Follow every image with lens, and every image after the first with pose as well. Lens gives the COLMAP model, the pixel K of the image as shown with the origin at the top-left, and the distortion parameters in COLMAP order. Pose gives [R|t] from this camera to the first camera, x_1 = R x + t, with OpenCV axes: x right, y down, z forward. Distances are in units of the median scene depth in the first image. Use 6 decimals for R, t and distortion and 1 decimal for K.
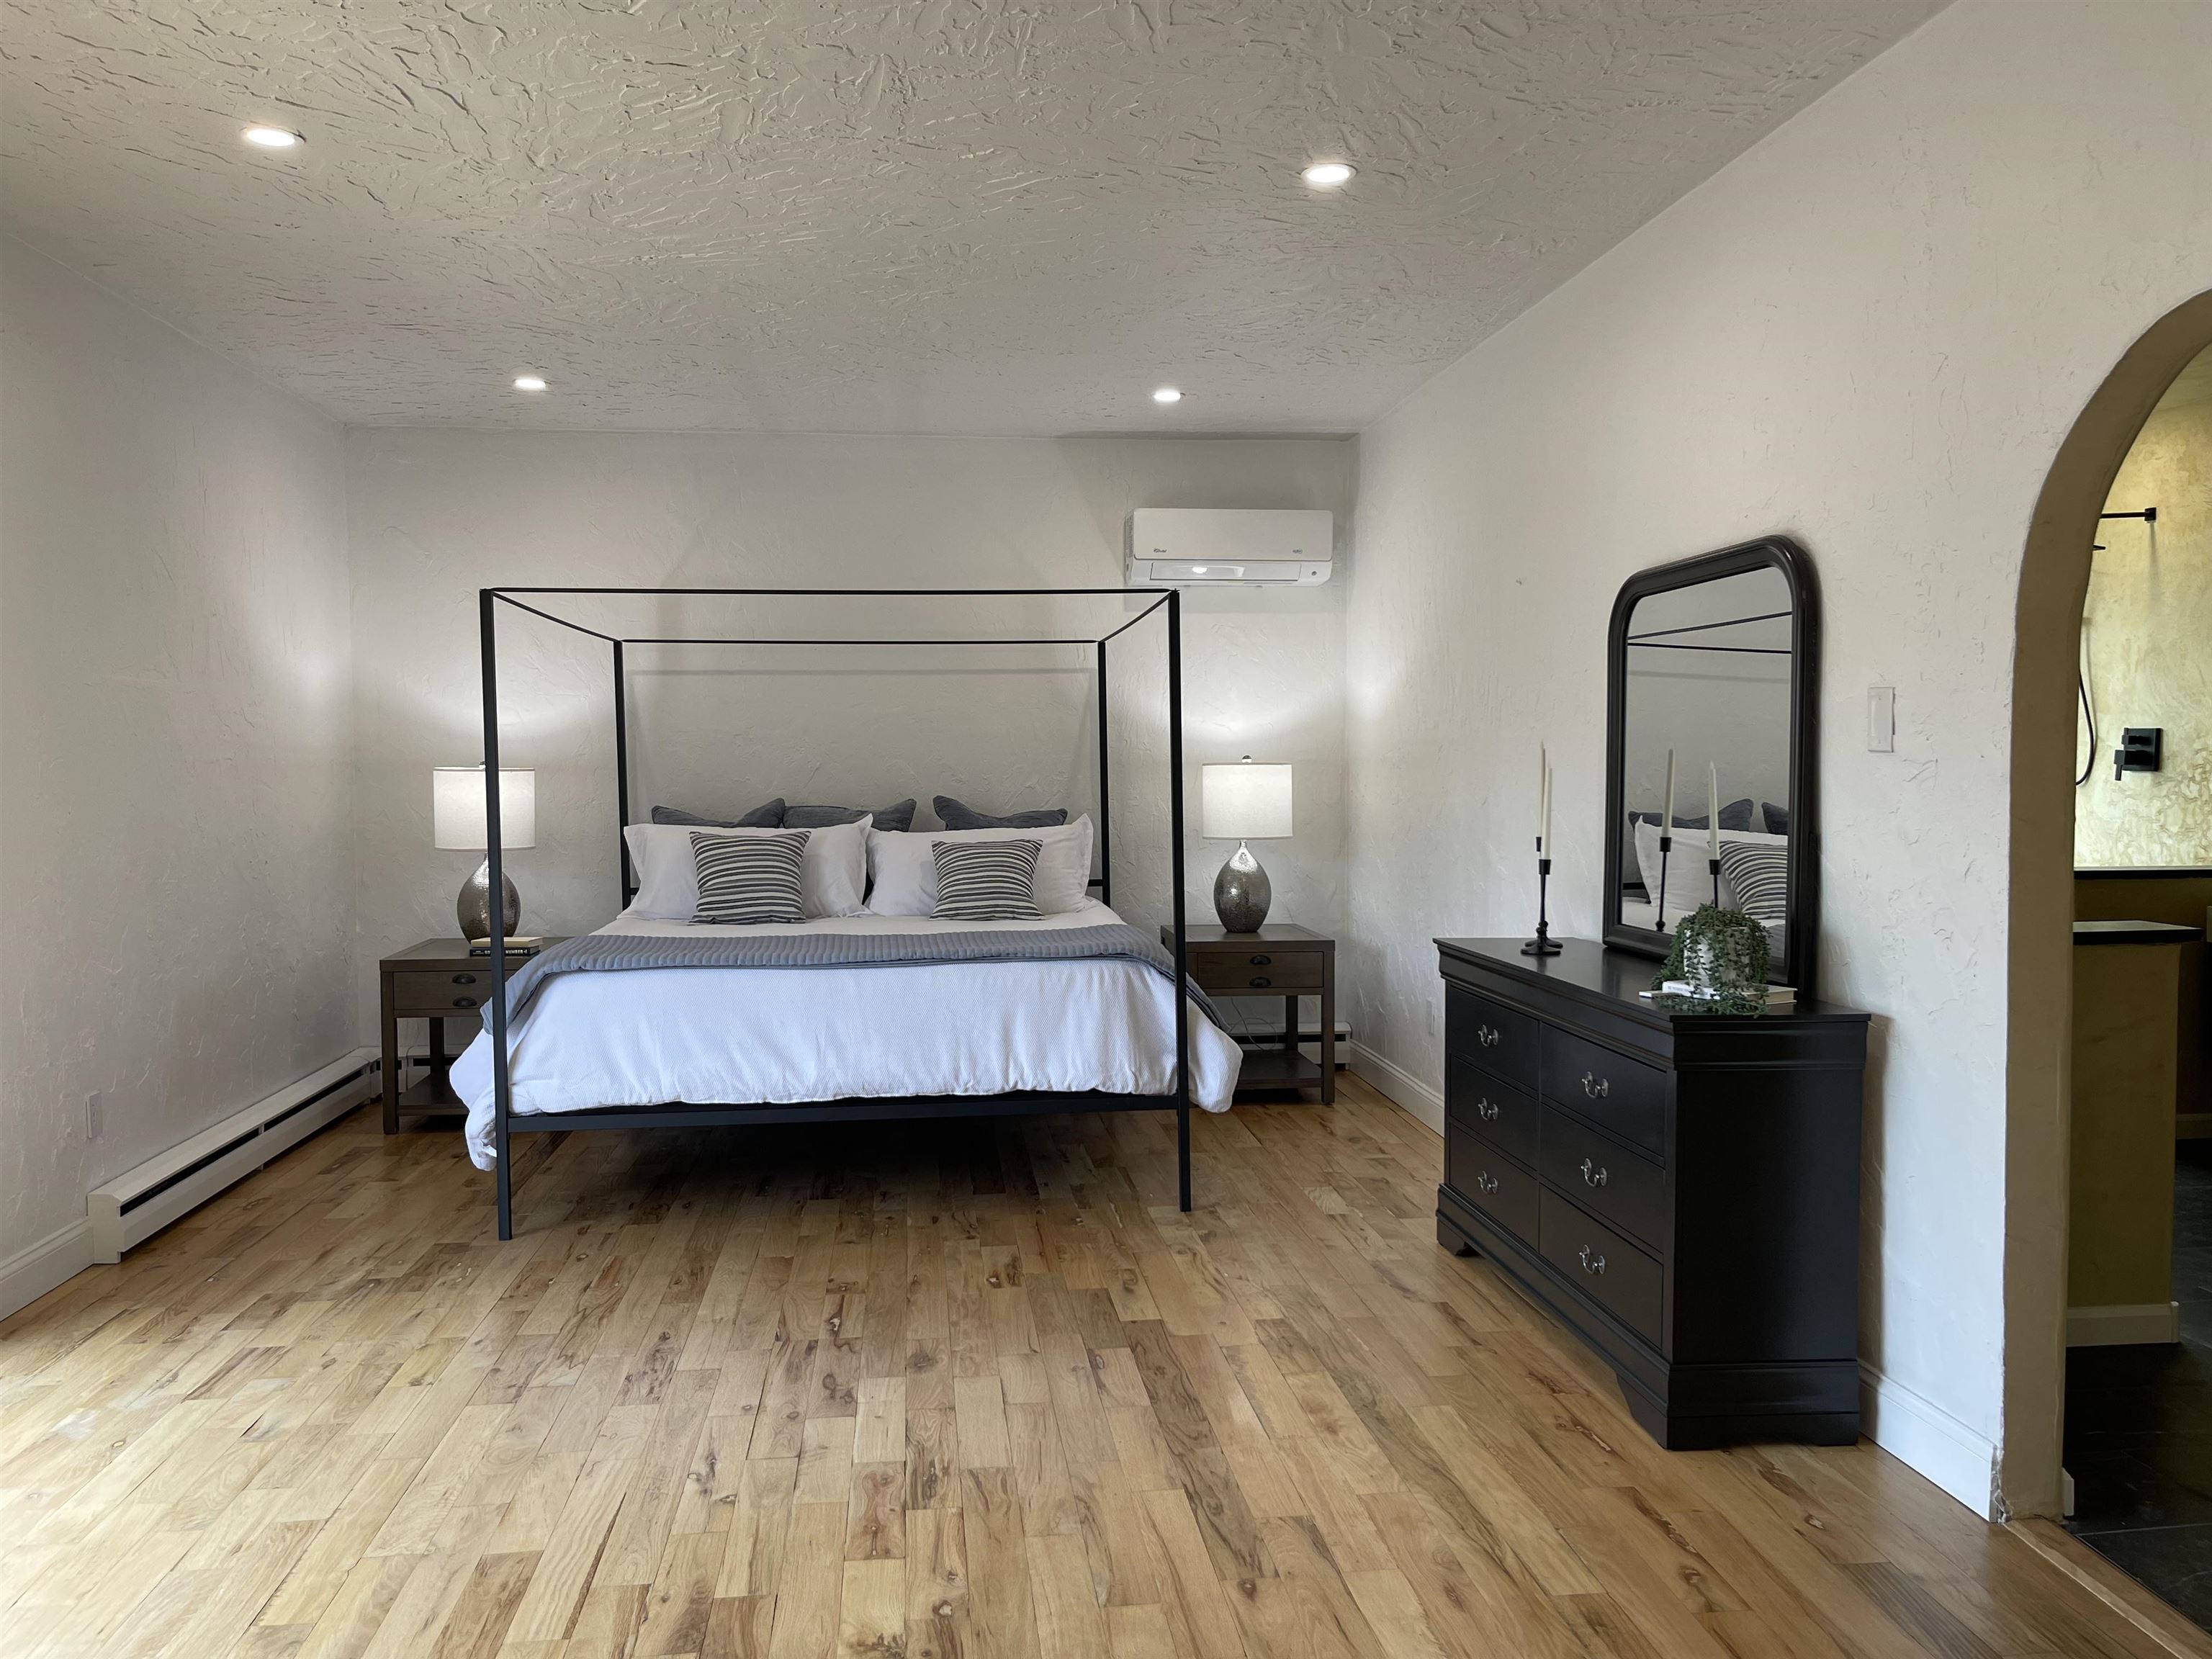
lens RADIAL K [[1668.1, 0, 1106.3], [0, 1668.1, 833.8], [0, 0, 1]] dist [0.054359, -0.080242]
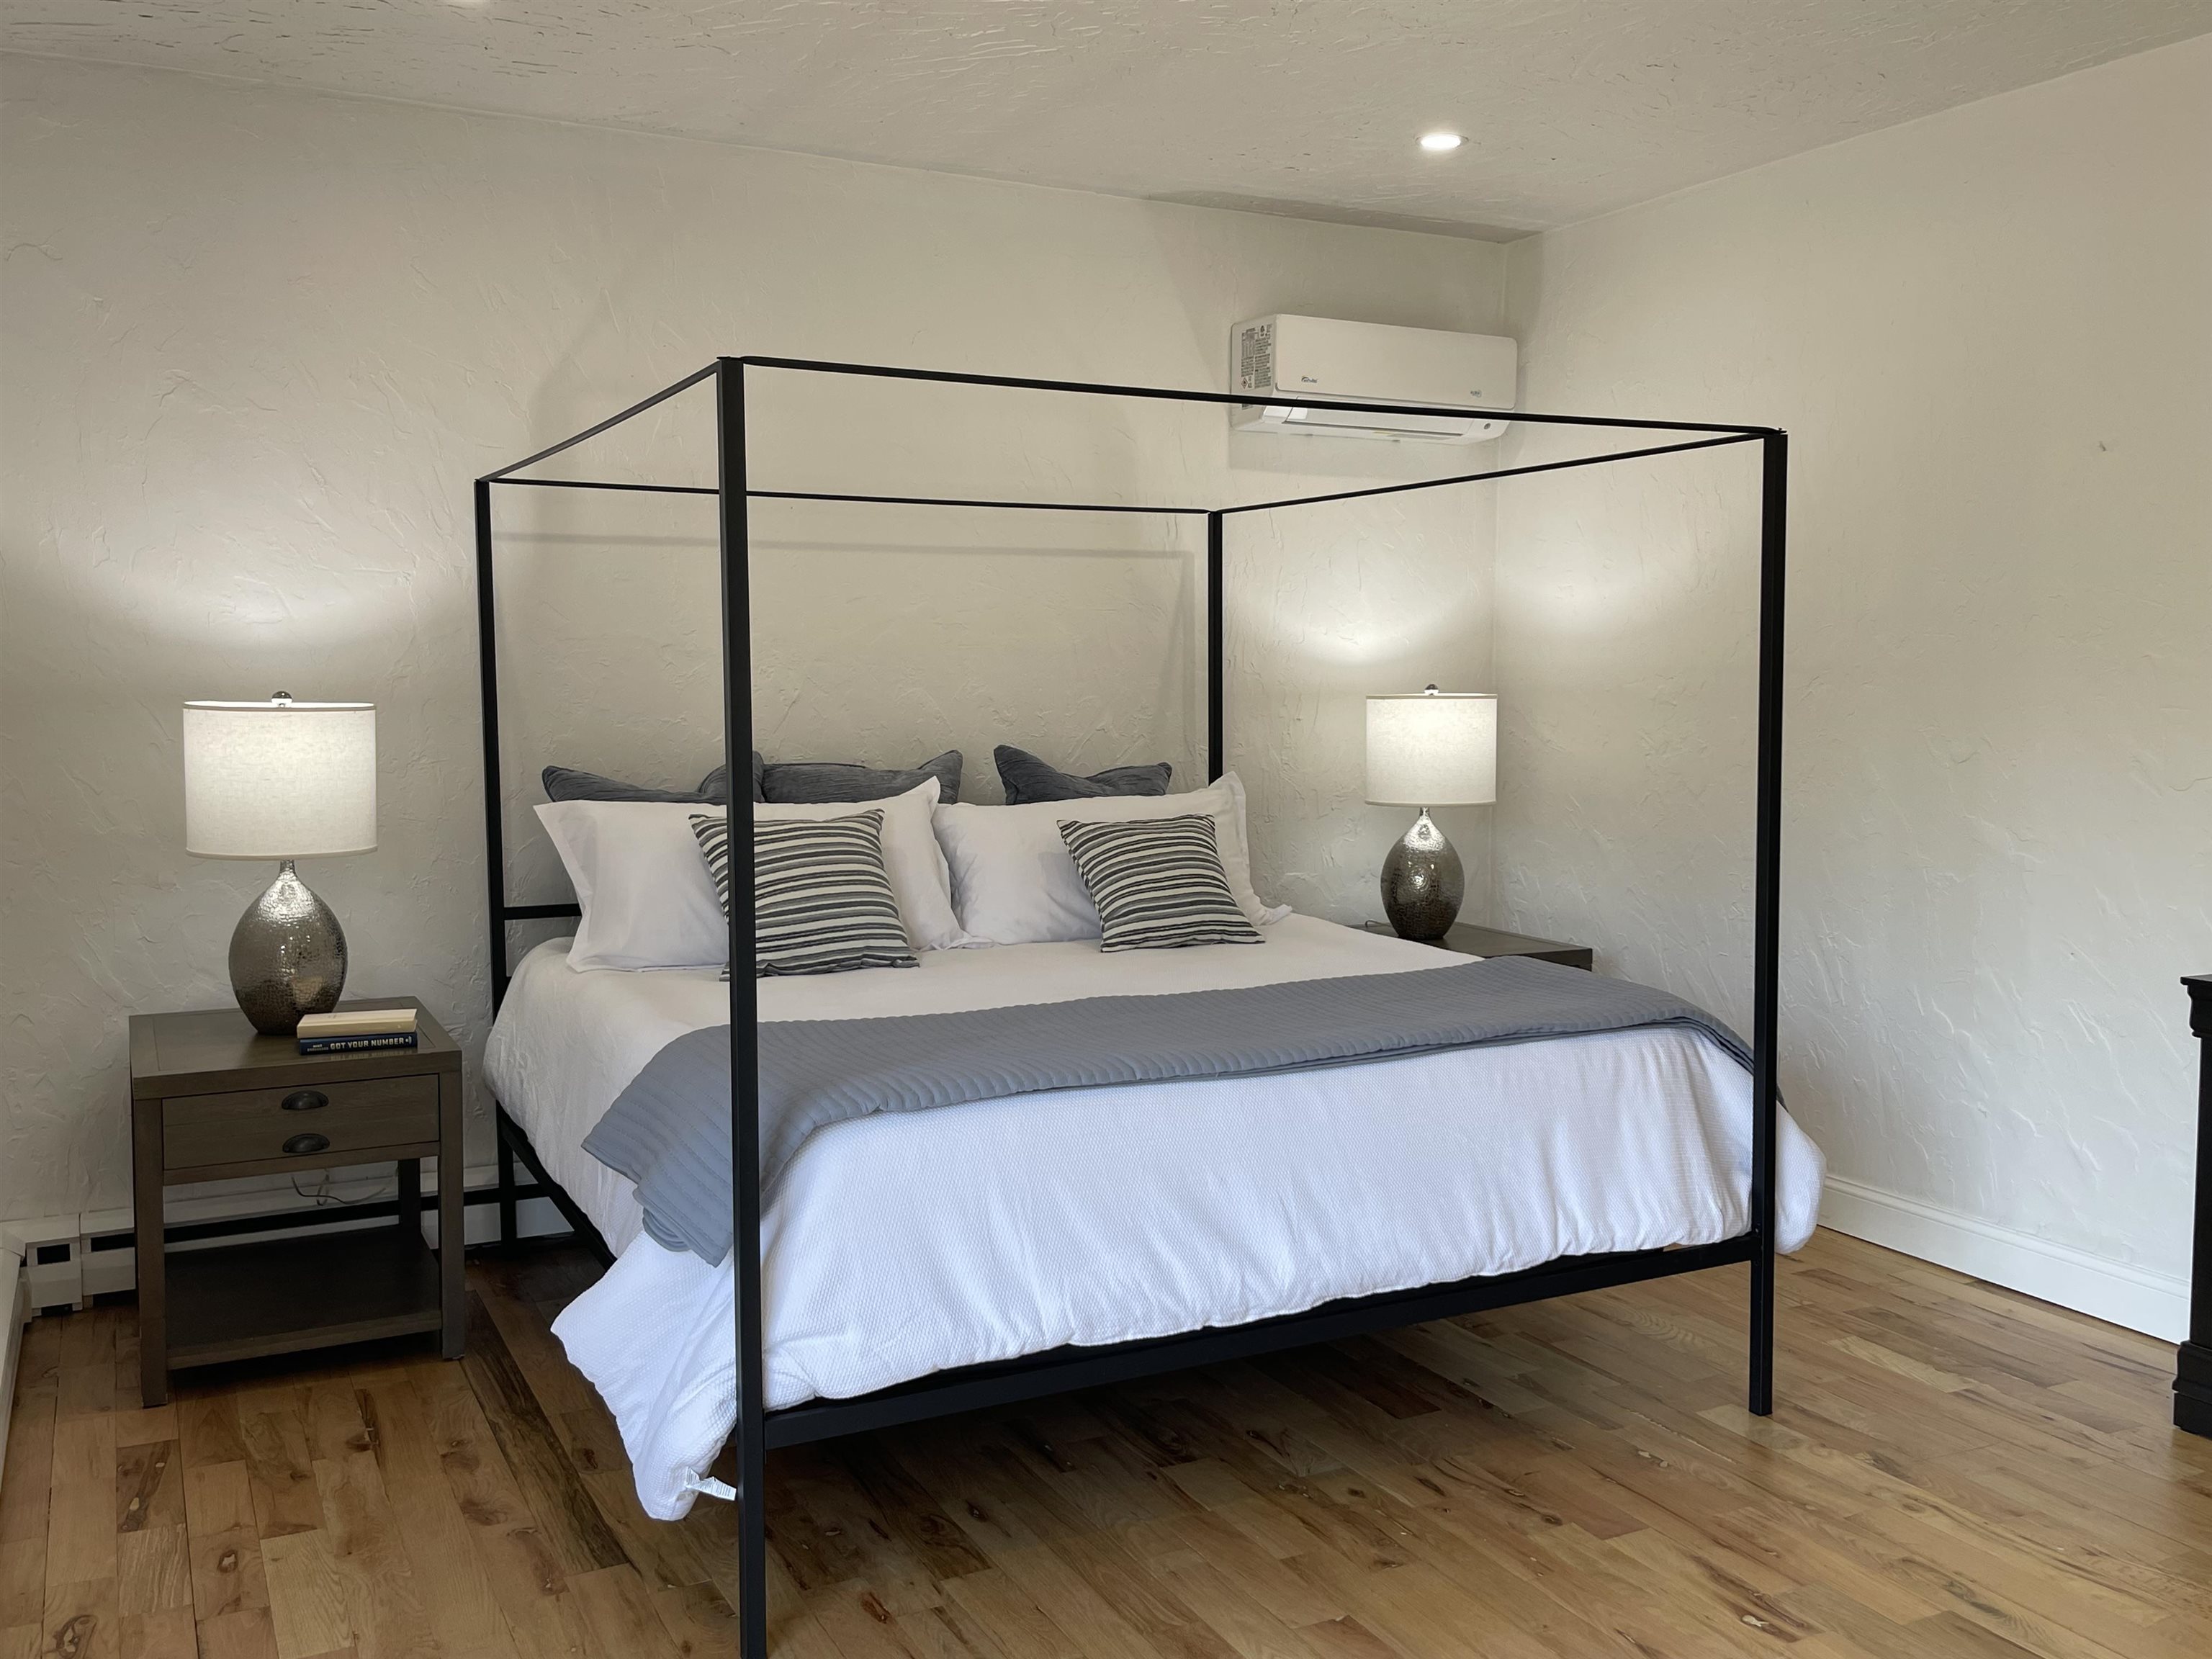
lens RADIAL K [[1902.2, 0, 1102.9], [0, 1902.2, 814.0], [0, 0, 1]] dist [0.037501, -0.020627]
pose [[0.931919, -0.019409, 0.362147, -0.452914], [0.006764, 0.999323, 0.036154, -0.031283], [-0.362604, -0.031243, 0.931419, 0.425086]]
